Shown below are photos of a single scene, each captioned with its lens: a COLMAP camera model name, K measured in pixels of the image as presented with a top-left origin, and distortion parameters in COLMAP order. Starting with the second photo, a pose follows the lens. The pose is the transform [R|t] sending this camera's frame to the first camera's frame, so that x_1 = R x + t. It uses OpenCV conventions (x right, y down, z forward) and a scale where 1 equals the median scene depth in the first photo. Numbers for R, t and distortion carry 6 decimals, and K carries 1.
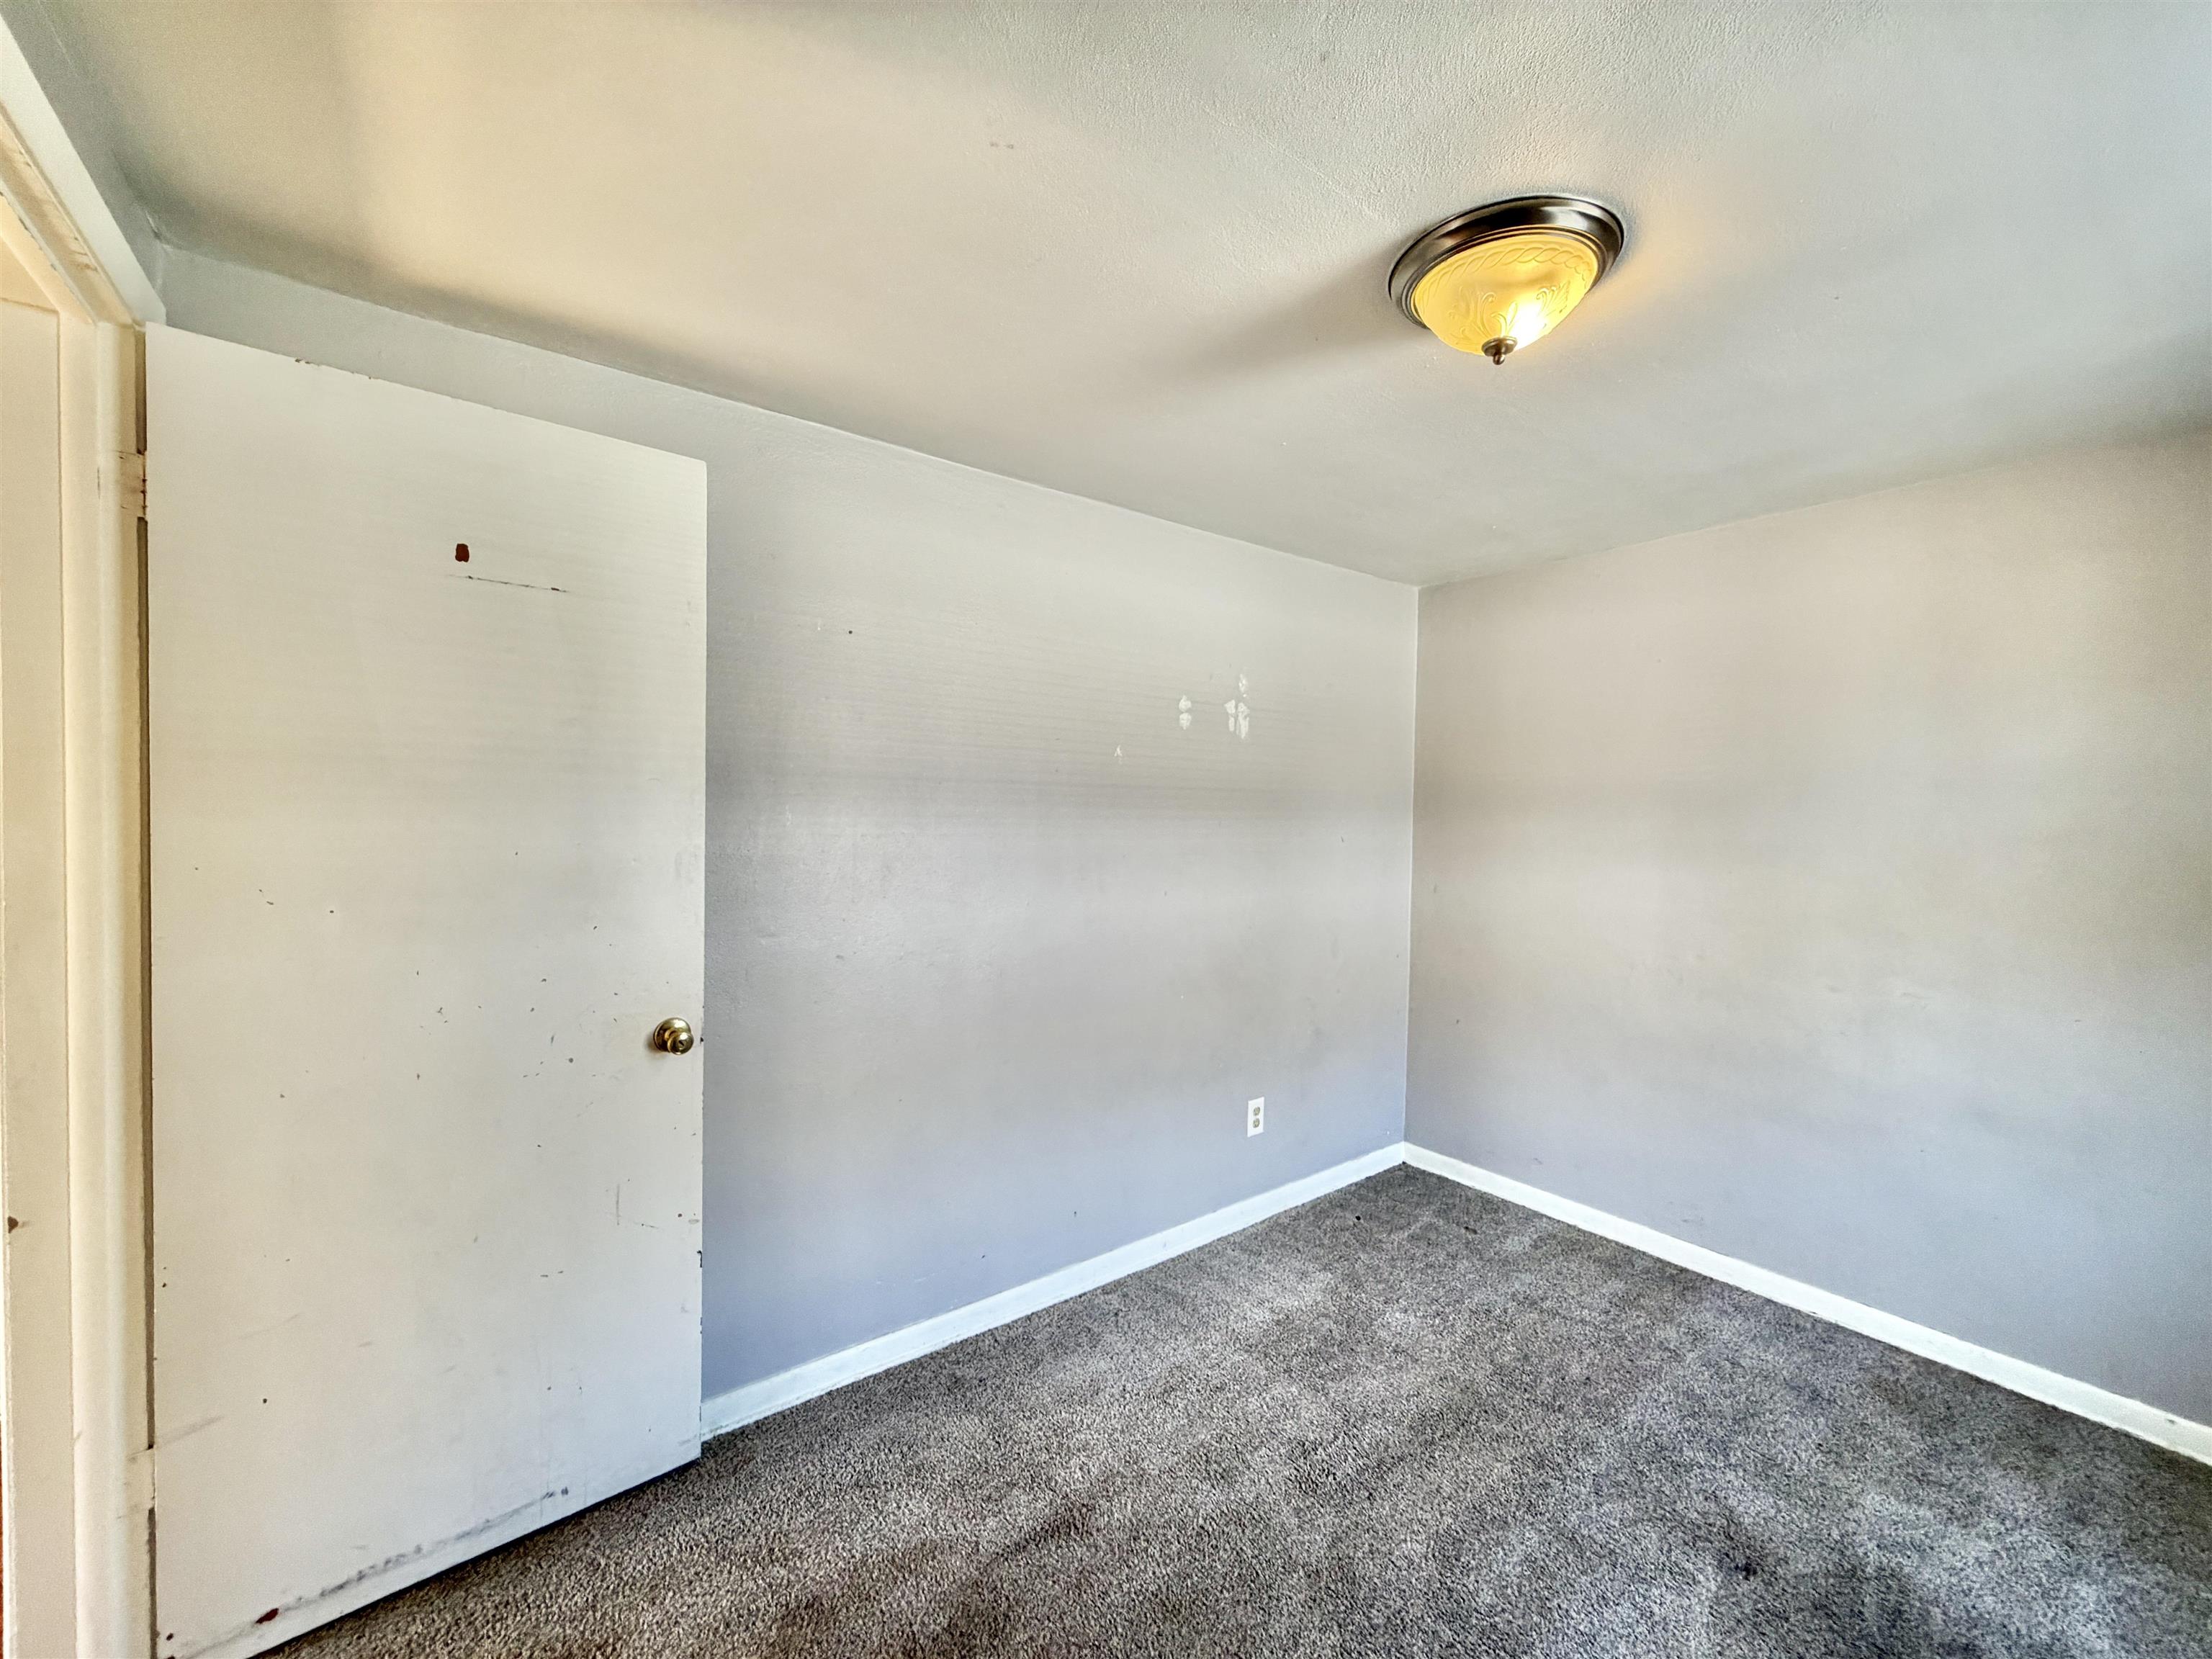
lens RADIAL K [[882.6, 0, 1101.1], [0, 882.6, 827.5], [0, 0, 1]] dist [0.000706, -0.000012]
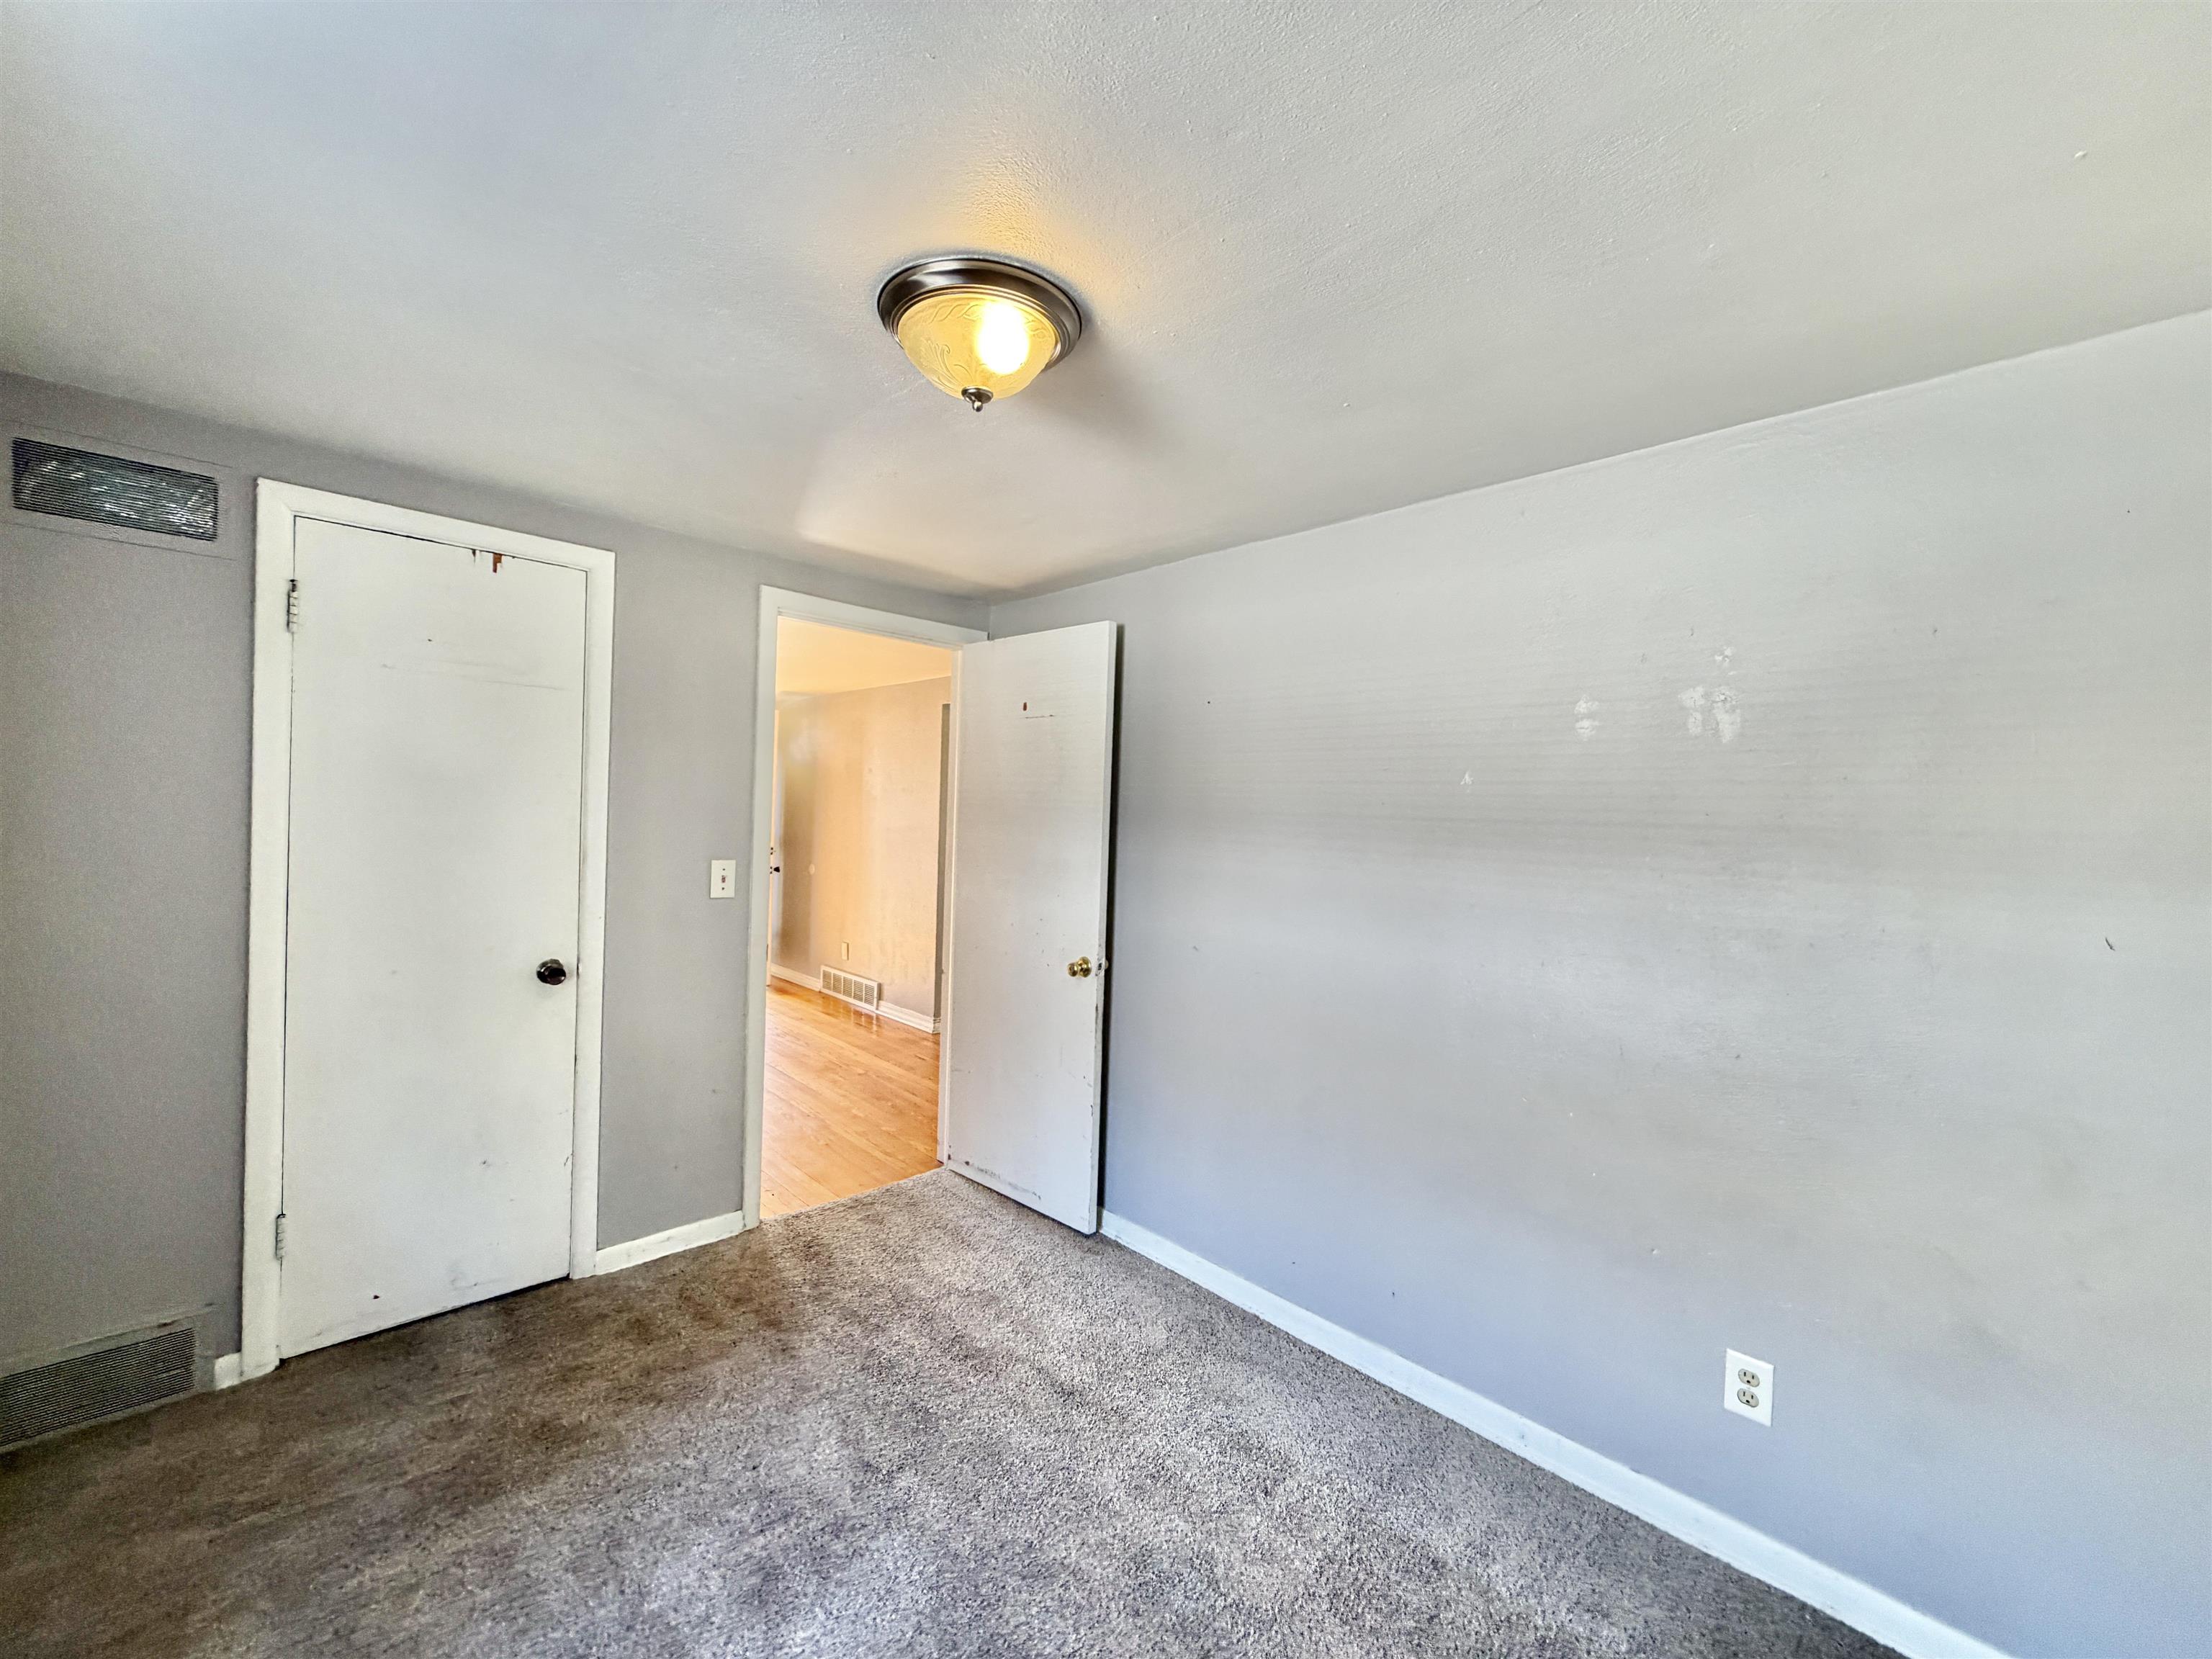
lens RADIAL K [[882.6, 0, 1101.1], [0, 882.6, 827.5], [0, 0, 1]] dist [0.000706, -0.000012]
pose [[0.117875, 0.006787, -0.993005, 0.840152], [-0.052339, 0.998629, 0.000613, -0.023310], [0.991648, 0.051901, 0.118069, 0.584058]]
